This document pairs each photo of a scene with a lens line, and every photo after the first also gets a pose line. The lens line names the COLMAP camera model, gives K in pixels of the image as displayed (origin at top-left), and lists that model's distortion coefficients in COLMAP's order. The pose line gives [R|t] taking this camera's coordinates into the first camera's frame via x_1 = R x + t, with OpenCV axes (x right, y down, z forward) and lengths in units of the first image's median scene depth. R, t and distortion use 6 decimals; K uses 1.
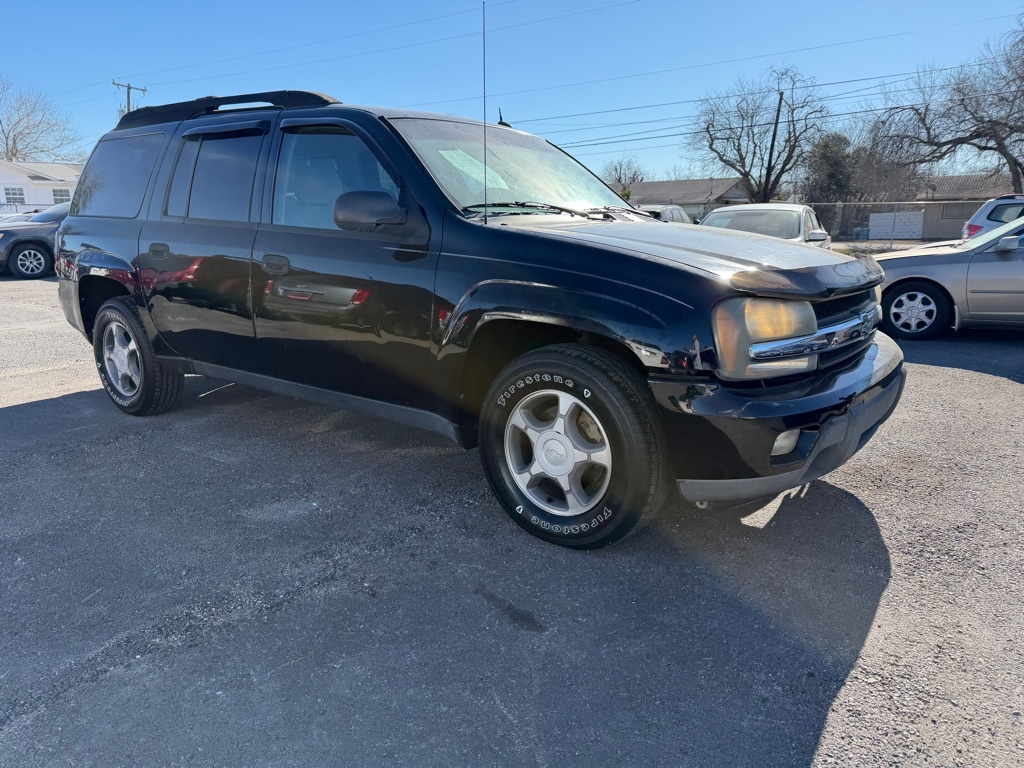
lens RADIAL K [[724.9, 0, 514.4], [0, 724.9, 387.1], [0, 0, 1]] dist [0.028289, -0.036489]
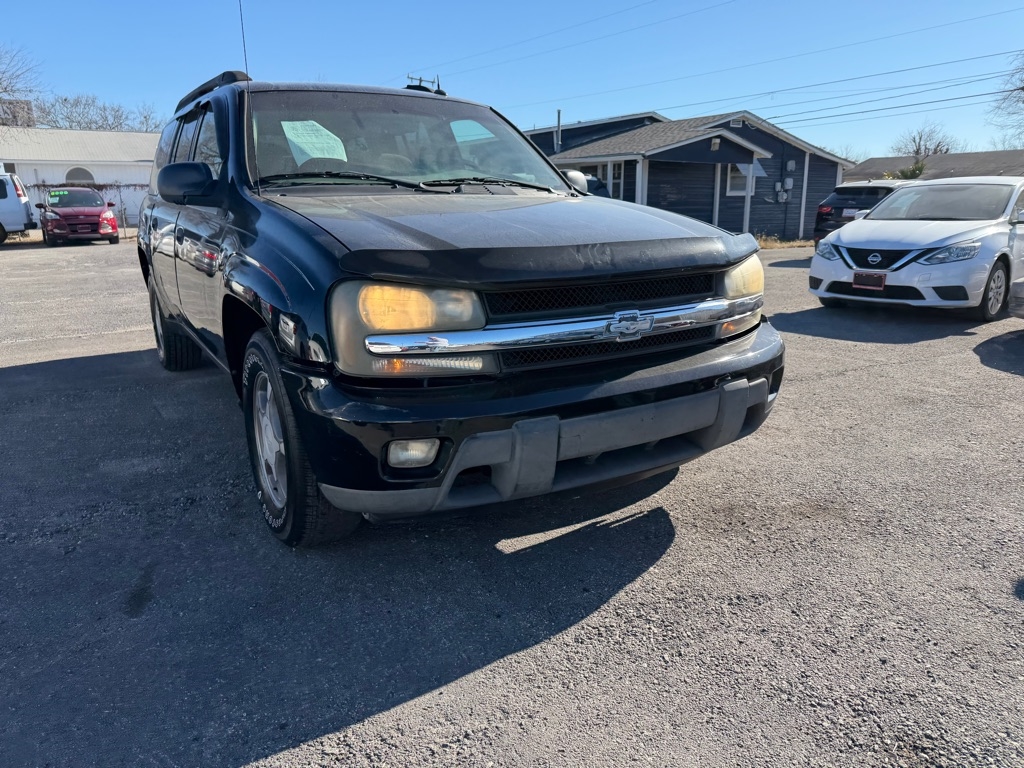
lens RADIAL K [[724.9, 0, 513.3], [0, 724.9, 383.1], [0, 0, 1]] dist [0.028289, -0.036489]
pose [[0.936901, 0.086792, -0.338651, 0.612207], [-0.079008, 0.996197, 0.036733, -0.037446], [0.340551, -0.007659, 0.940195, 0.196988]]
